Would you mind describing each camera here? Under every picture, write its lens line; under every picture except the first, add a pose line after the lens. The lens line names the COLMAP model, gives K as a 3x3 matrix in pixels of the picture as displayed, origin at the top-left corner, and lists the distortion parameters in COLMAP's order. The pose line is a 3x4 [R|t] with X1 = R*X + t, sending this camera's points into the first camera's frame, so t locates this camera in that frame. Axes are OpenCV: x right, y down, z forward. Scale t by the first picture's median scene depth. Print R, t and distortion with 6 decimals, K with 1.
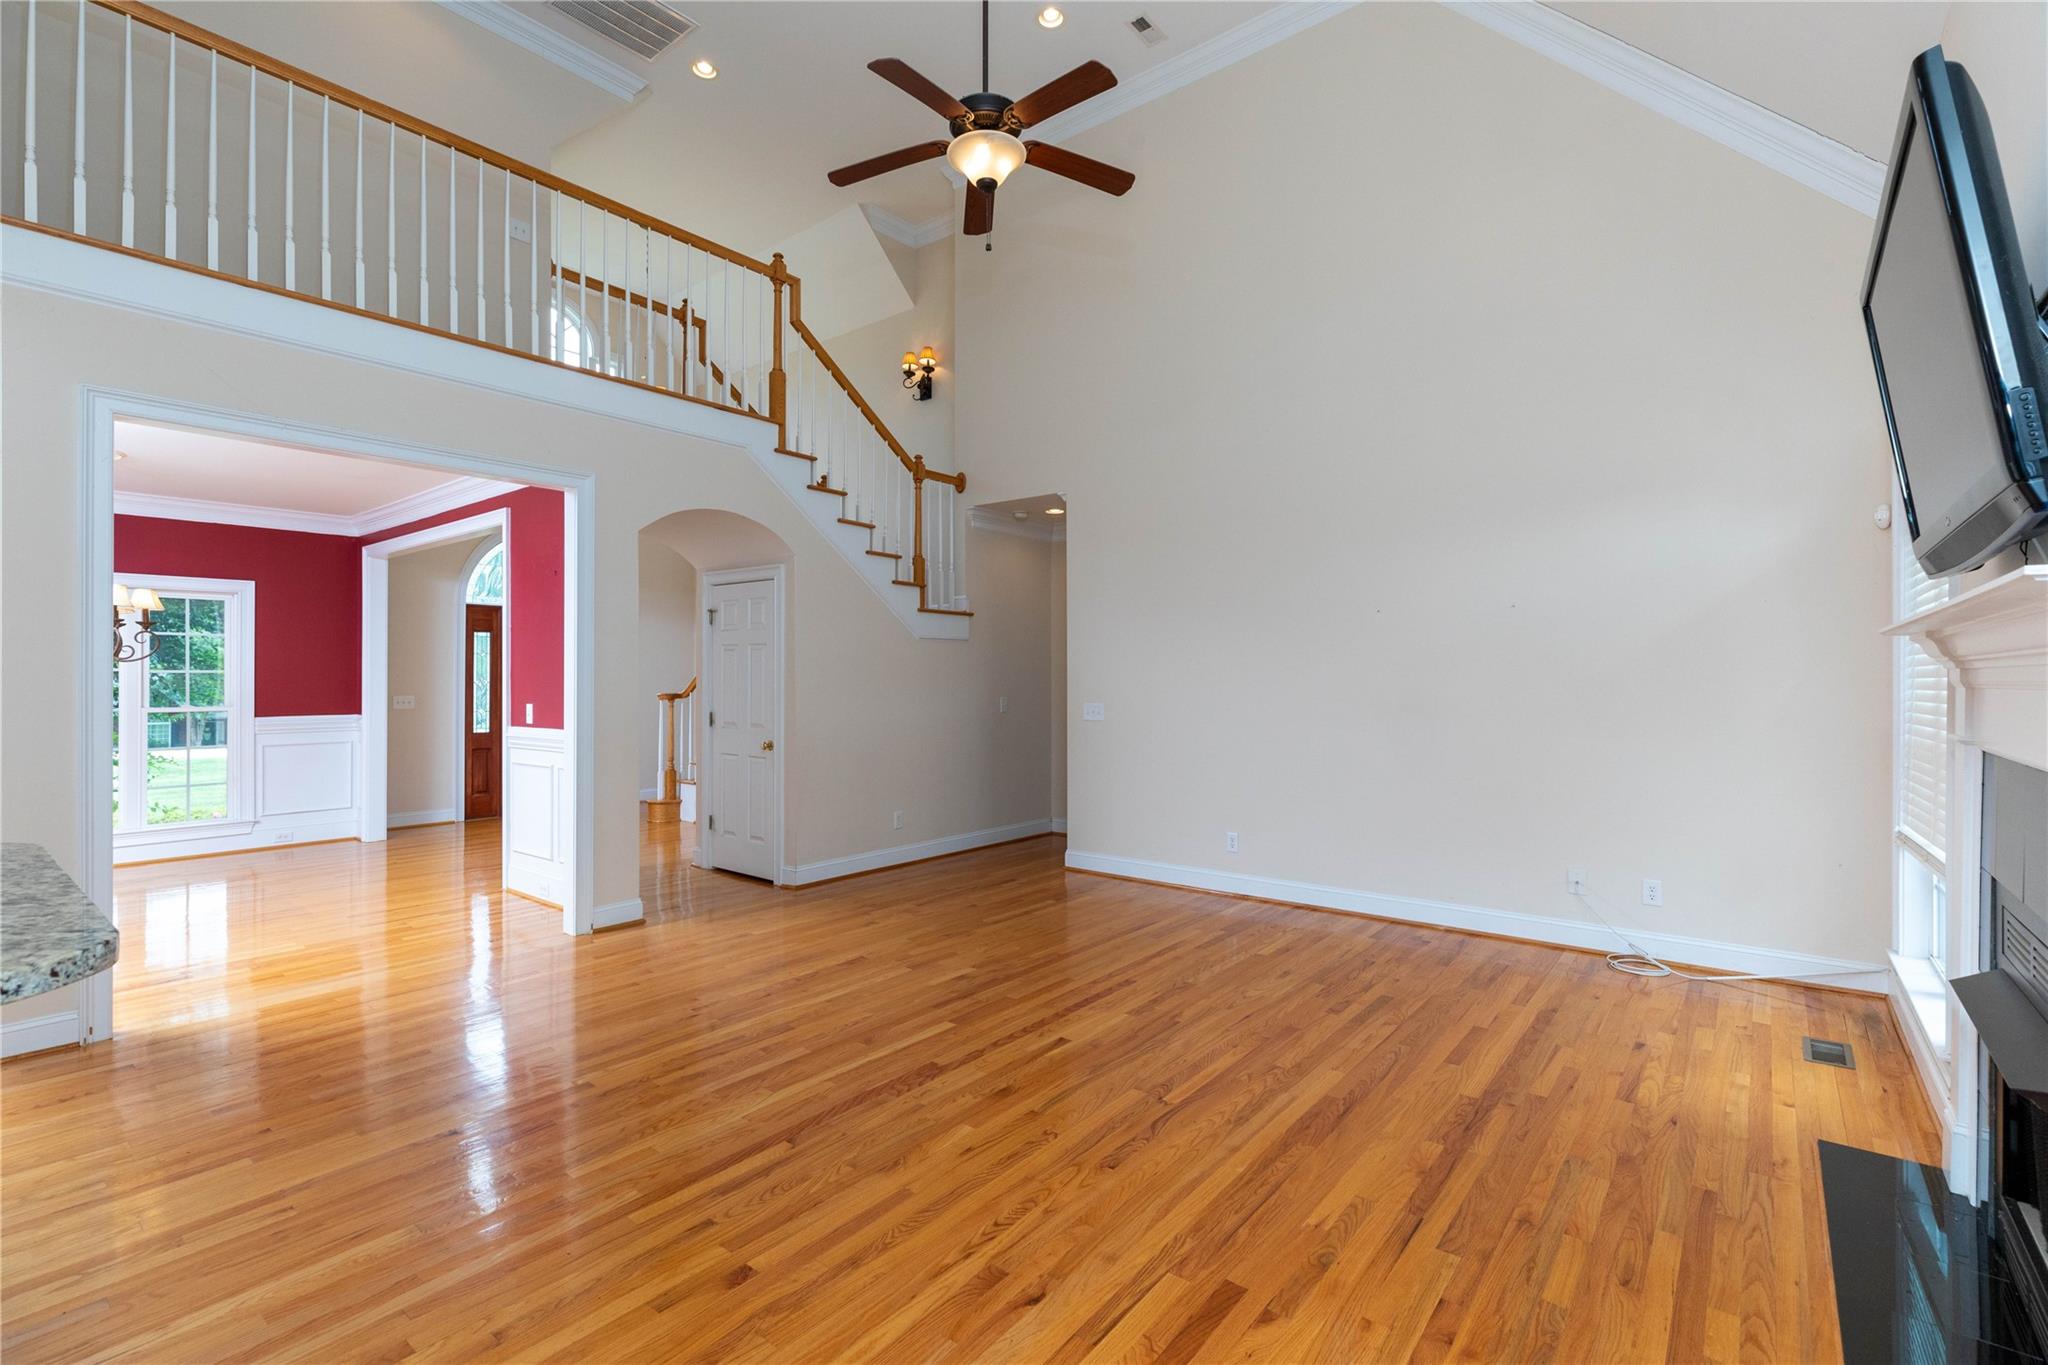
lens RADIAL K [[921.4, 0, 1022.3], [0, 921.4, 694.7], [0, 0, 1]] dist [-0.000460, -0.000010]
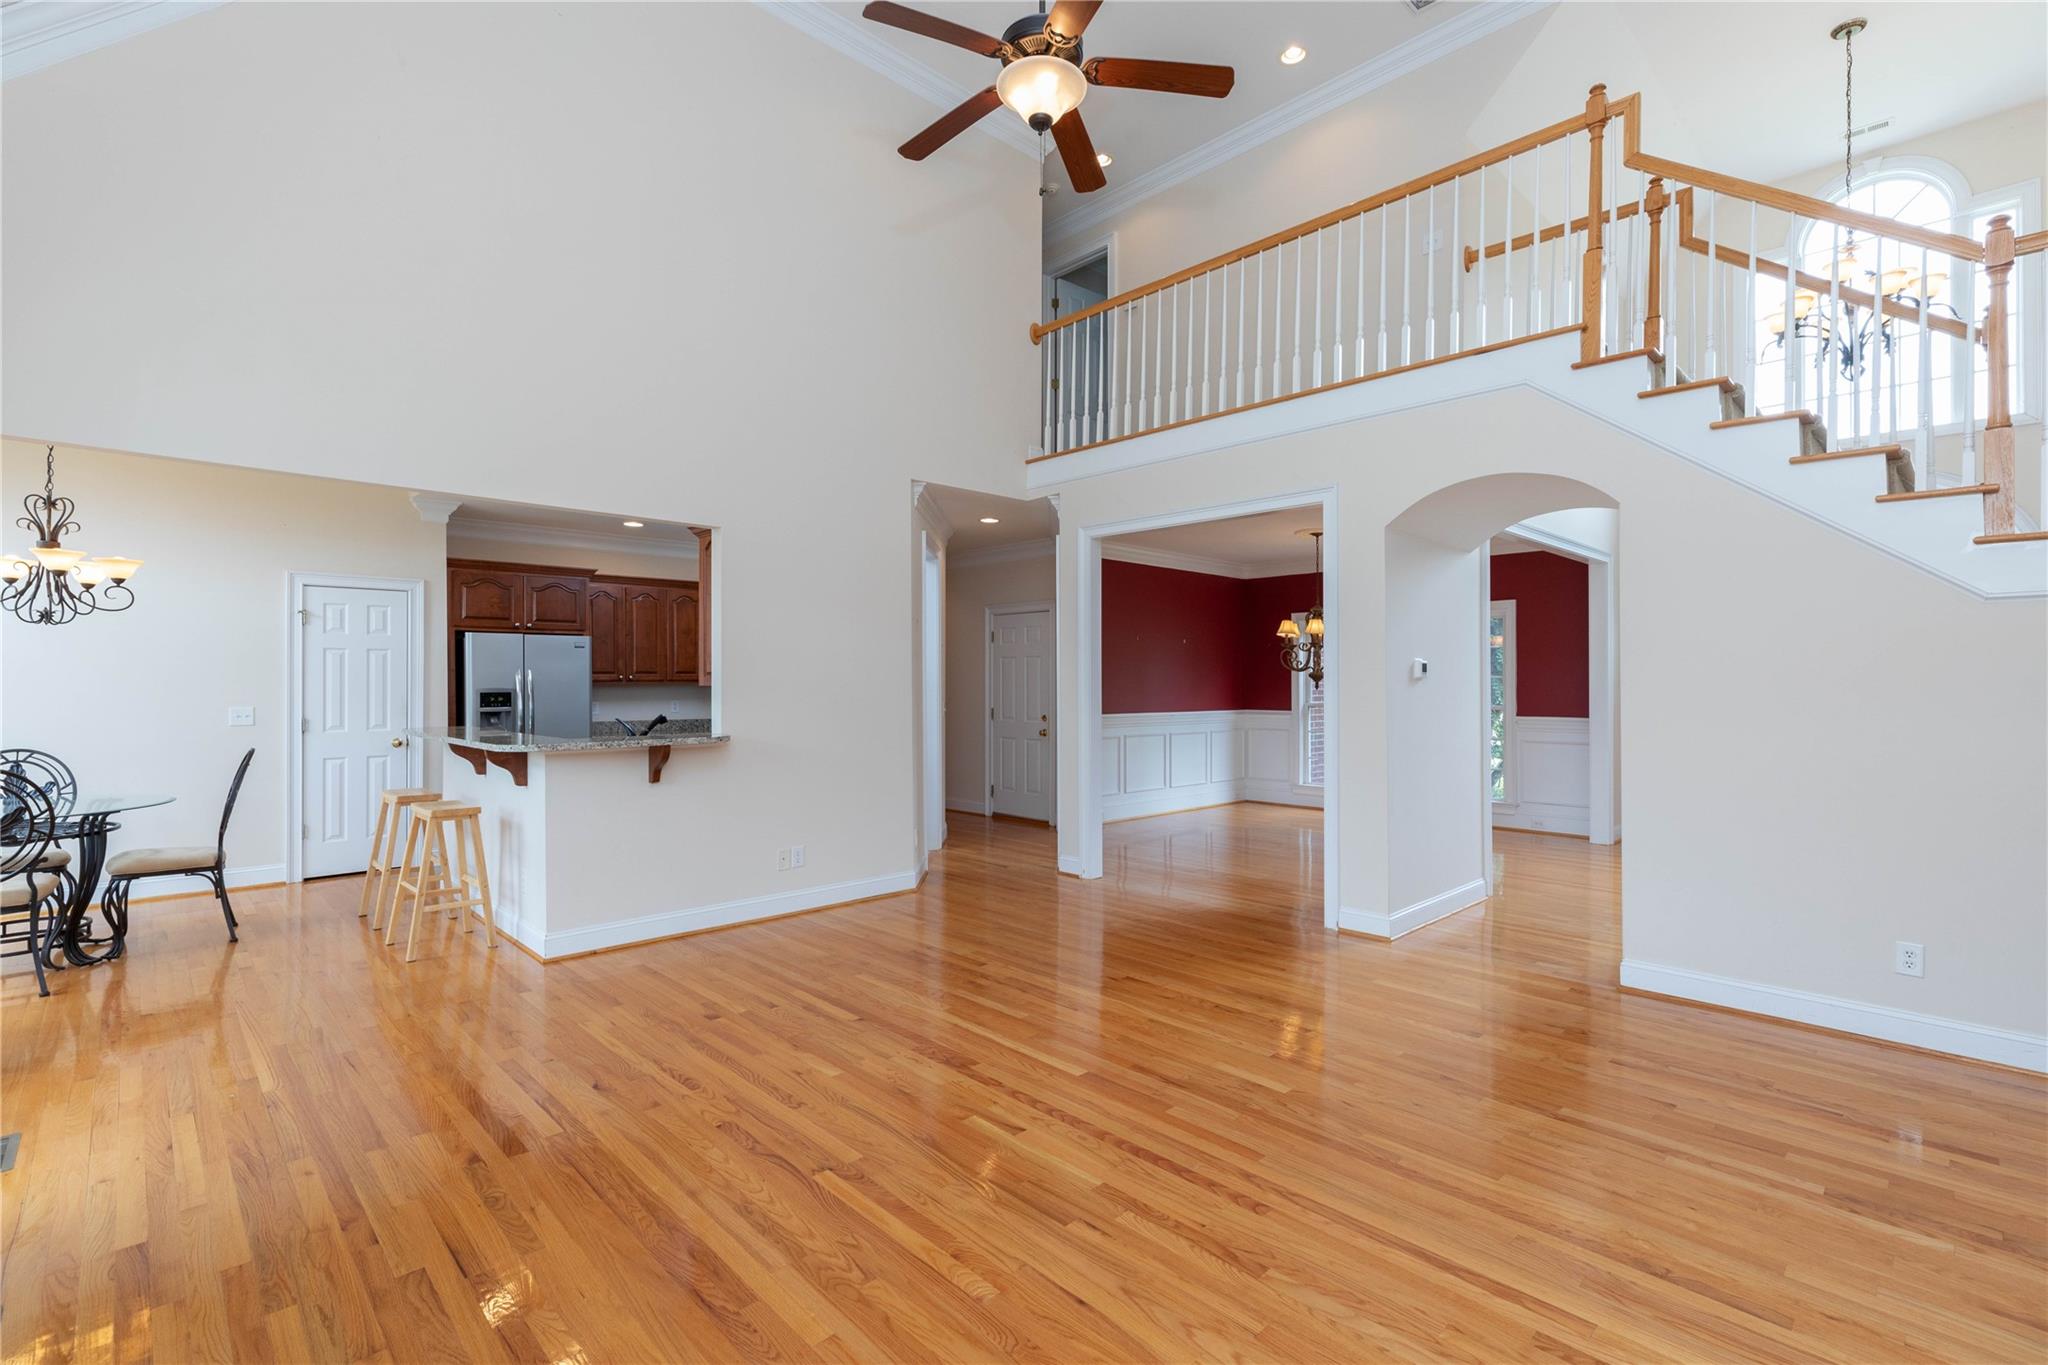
lens RADIAL K [[921.8, 0, 1015.8], [0, 921.8, 680.4], [0, 0, 1]] dist [0.003364, 0.000302]
pose [[-0.129253, -0.001599, -0.991610, 0.907762], [-0.017440, 0.999848, 0.000661, -0.020316], [0.991458, 0.017380, -0.129261, 1.177628]]
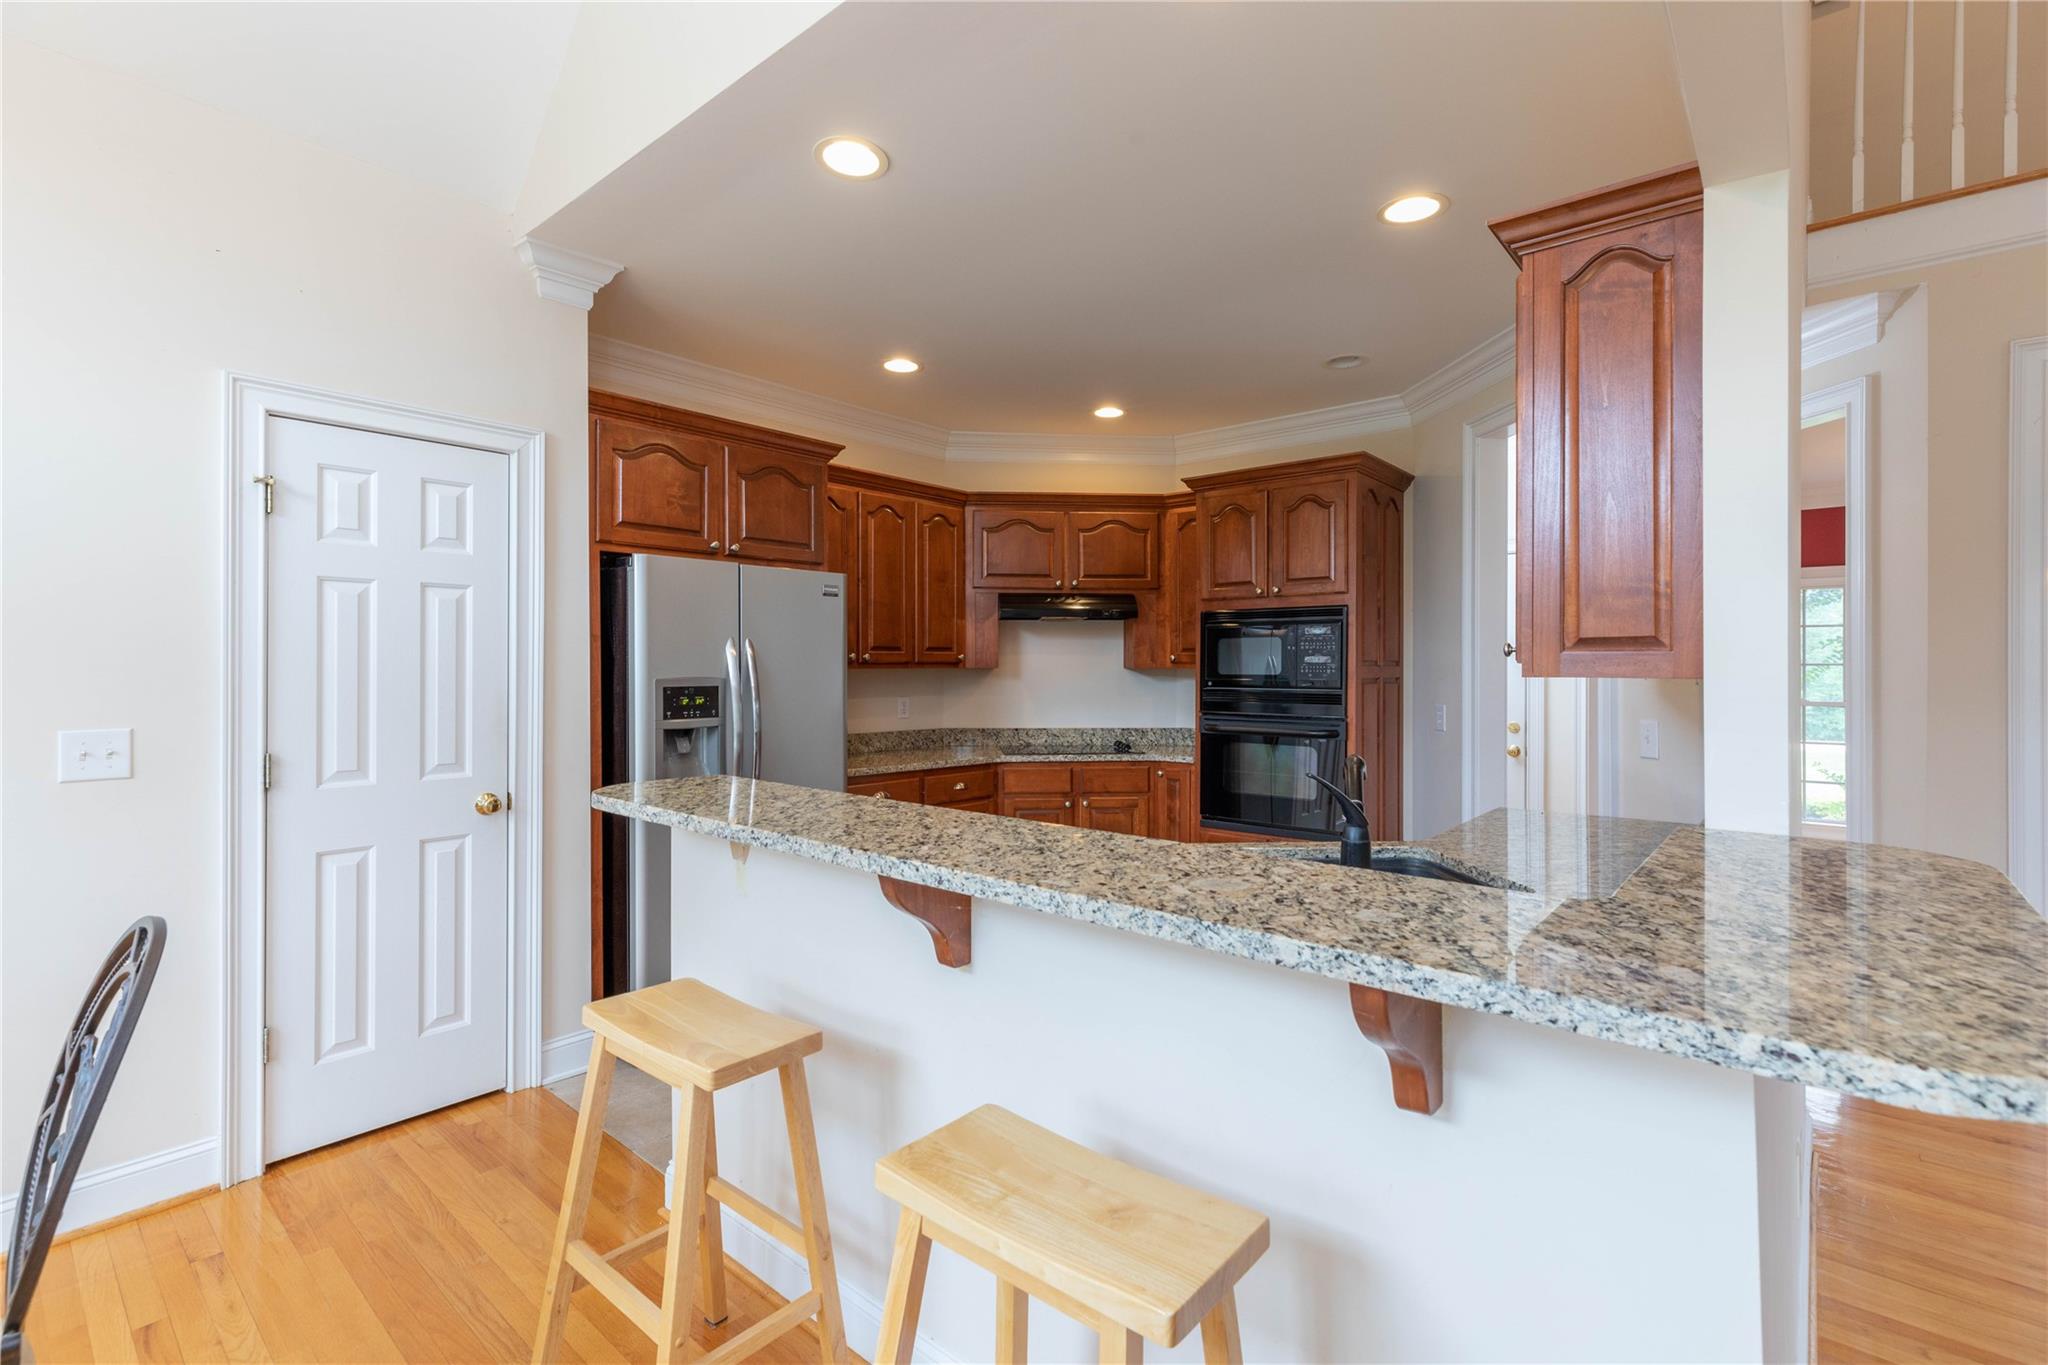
lens RADIAL K [[902.8, 0, 995.0], [0, 902.8, 668.7], [0, 0, 1]] dist [0.000524, -0.000014]
pose [[-0.070260, -0.001800, -0.997527, 0.108749], [-0.021059, 0.999778, -0.000320, -0.000984], [0.997306, 0.020985, -0.070283, 0.338124]]
